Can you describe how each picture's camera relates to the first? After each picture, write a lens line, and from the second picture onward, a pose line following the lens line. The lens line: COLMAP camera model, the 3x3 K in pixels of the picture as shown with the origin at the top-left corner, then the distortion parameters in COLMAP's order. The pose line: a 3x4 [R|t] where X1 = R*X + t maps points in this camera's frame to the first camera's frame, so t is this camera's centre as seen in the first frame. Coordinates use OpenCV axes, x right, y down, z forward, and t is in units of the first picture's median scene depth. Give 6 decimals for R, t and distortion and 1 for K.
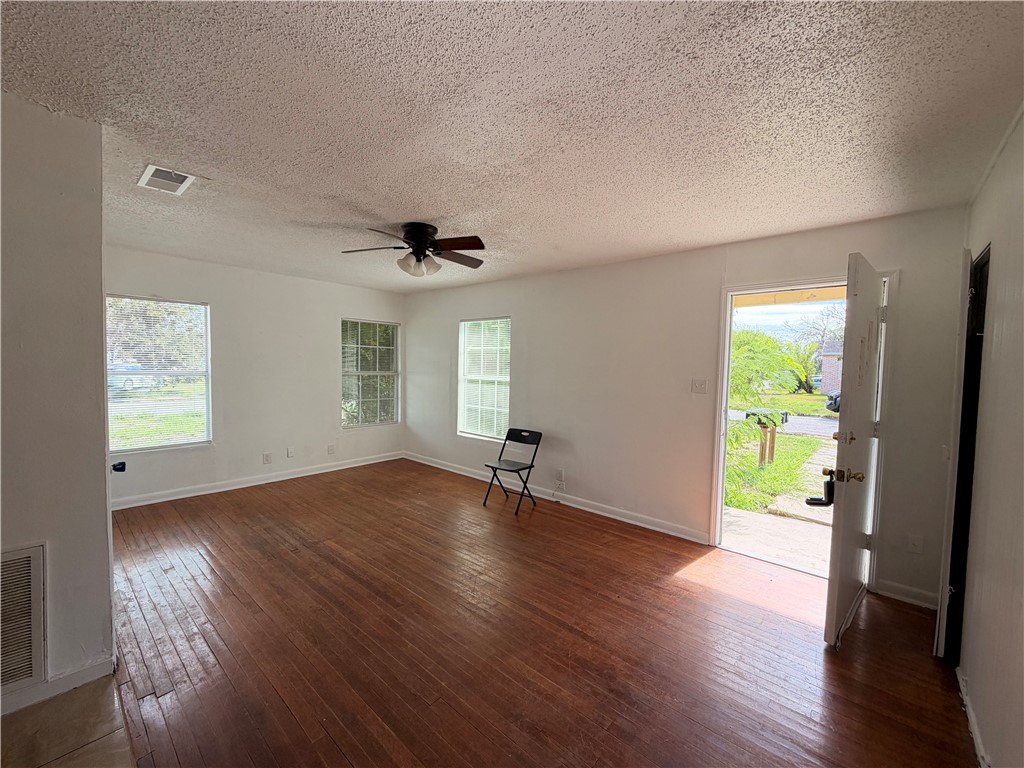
lens RADIAL K [[409.4, 0, 513.3], [0, 409.4, 385.0], [0, 0, 1]] dist [-0.003611, 0.000398]
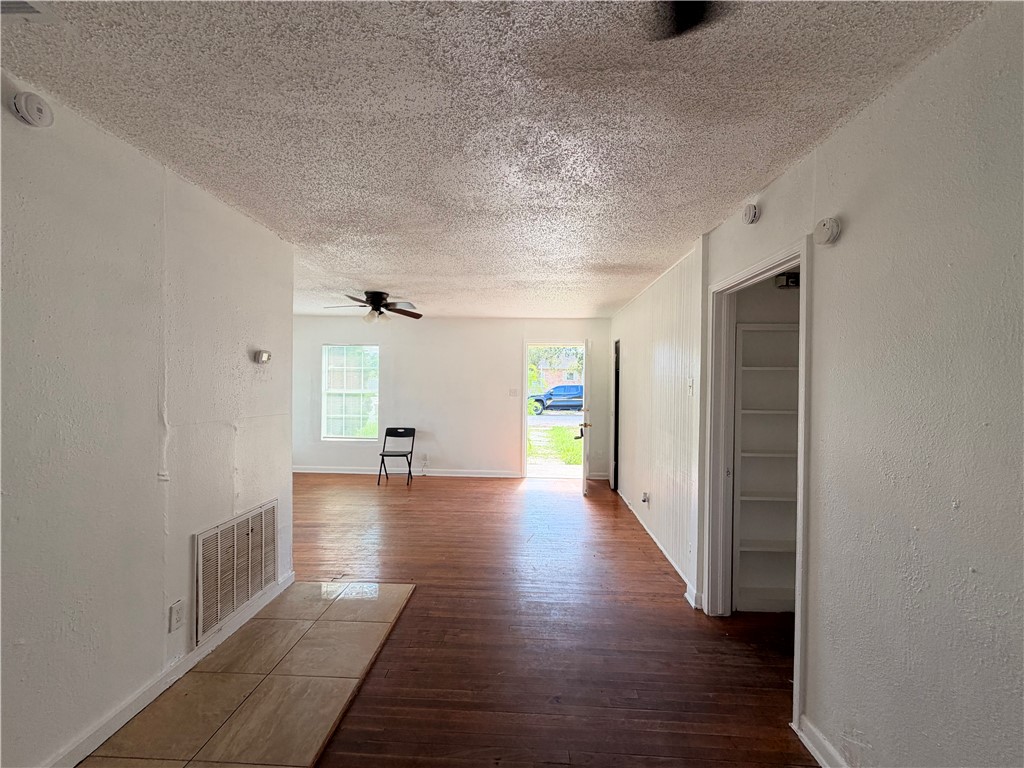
lens RADIAL K [[409.4, 0, 513.8], [0, 409.4, 387.5], [0, 0, 1]] dist [-0.003611, 0.000398]
pose [[0.777693, -0.021296, 0.628283, -0.587037], [0.034907, 0.999347, -0.009334, -0.001509], [-0.627674, 0.029190, 0.777929, -0.360270]]
